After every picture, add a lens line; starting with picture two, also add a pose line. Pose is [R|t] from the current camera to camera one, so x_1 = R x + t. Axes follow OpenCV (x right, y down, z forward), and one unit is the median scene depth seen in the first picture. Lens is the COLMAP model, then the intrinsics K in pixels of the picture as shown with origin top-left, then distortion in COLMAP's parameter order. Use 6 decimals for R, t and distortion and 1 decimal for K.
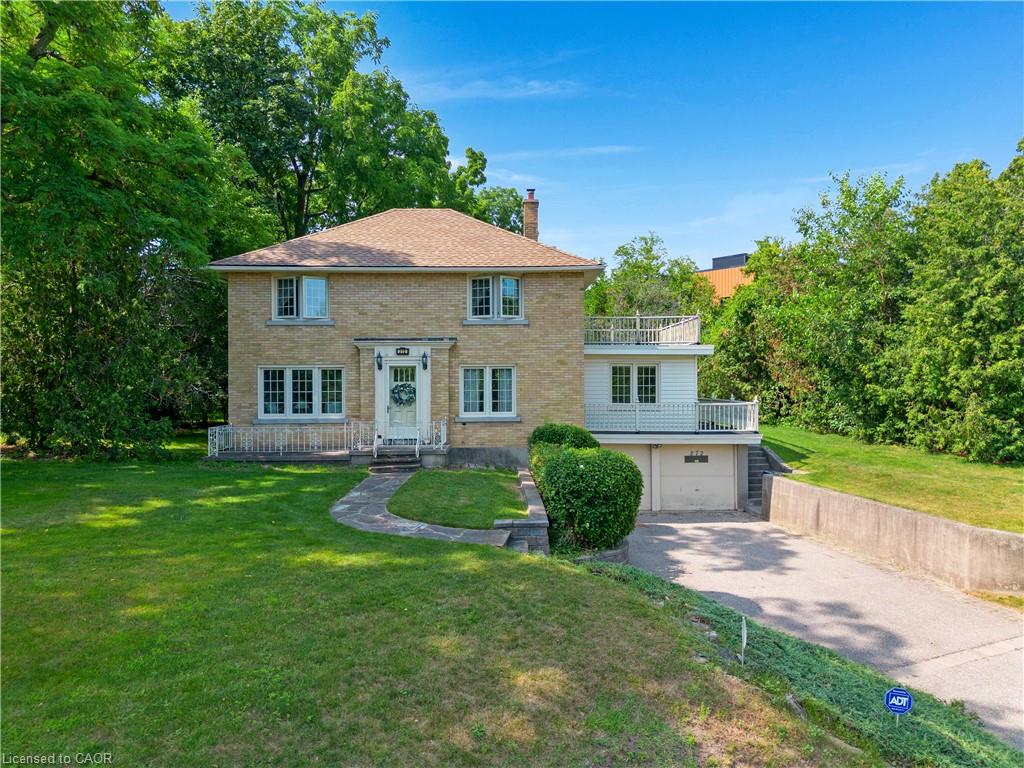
lens RADIAL K [[710.3, 0, 503.5], [0, 710.3, 376.7], [0, 0, 1]] dist [0.041308, -0.023802]
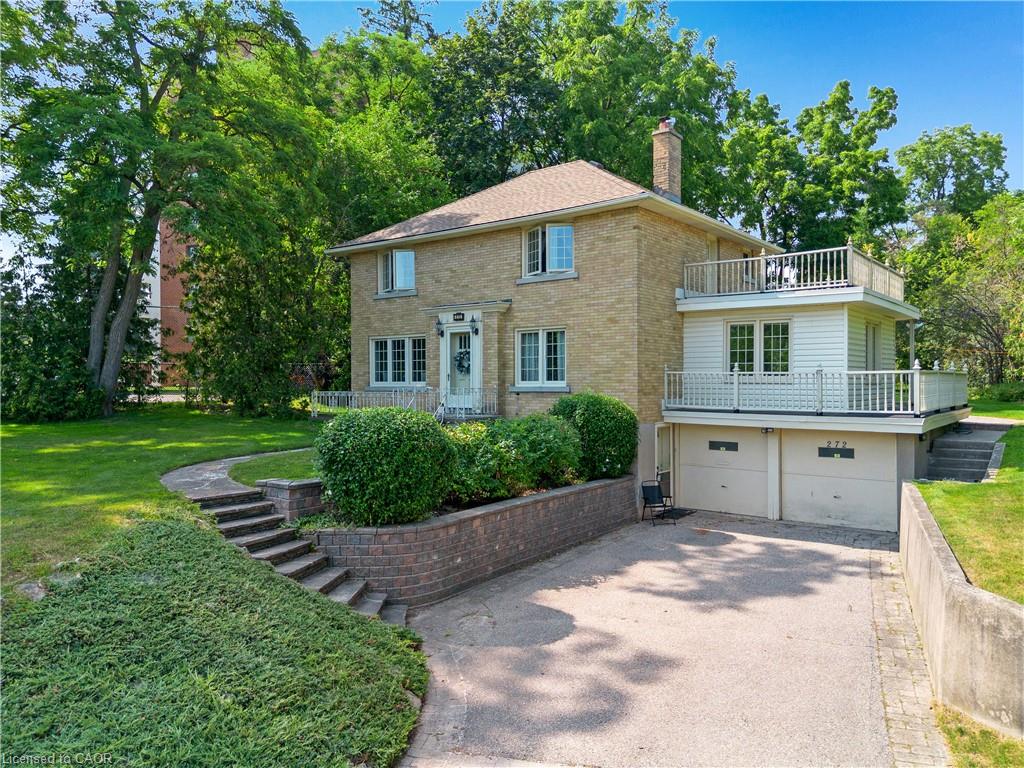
lens RADIAL K [[710.3, 0, 512.0], [0, 710.3, 386.3], [0, 0, 1]] dist [0.041308, -0.023802]
pose [[0.781163, 0.007407, -0.624284, 0.504914], [0.003248, 0.999868, 0.015927, 0.042524], [0.624319, -0.014469, 0.781035, 0.284696]]
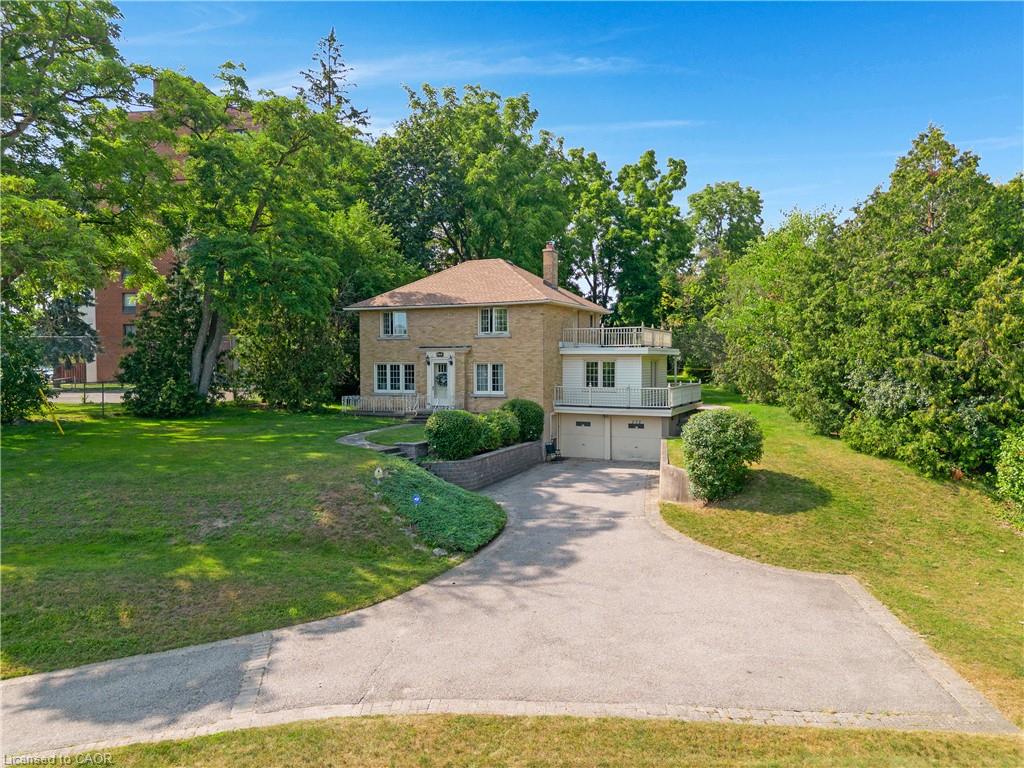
lens RADIAL K [[710.3, 0, 510.6], [0, 710.3, 383.7], [0, 0, 1]] dist [0.041308, -0.023802]
pose [[0.902603, 0.014013, -0.430245, 0.729274], [0.002302, 0.999299, 0.037376, -0.028220], [0.430467, -0.034726, 0.901938, -0.458301]]
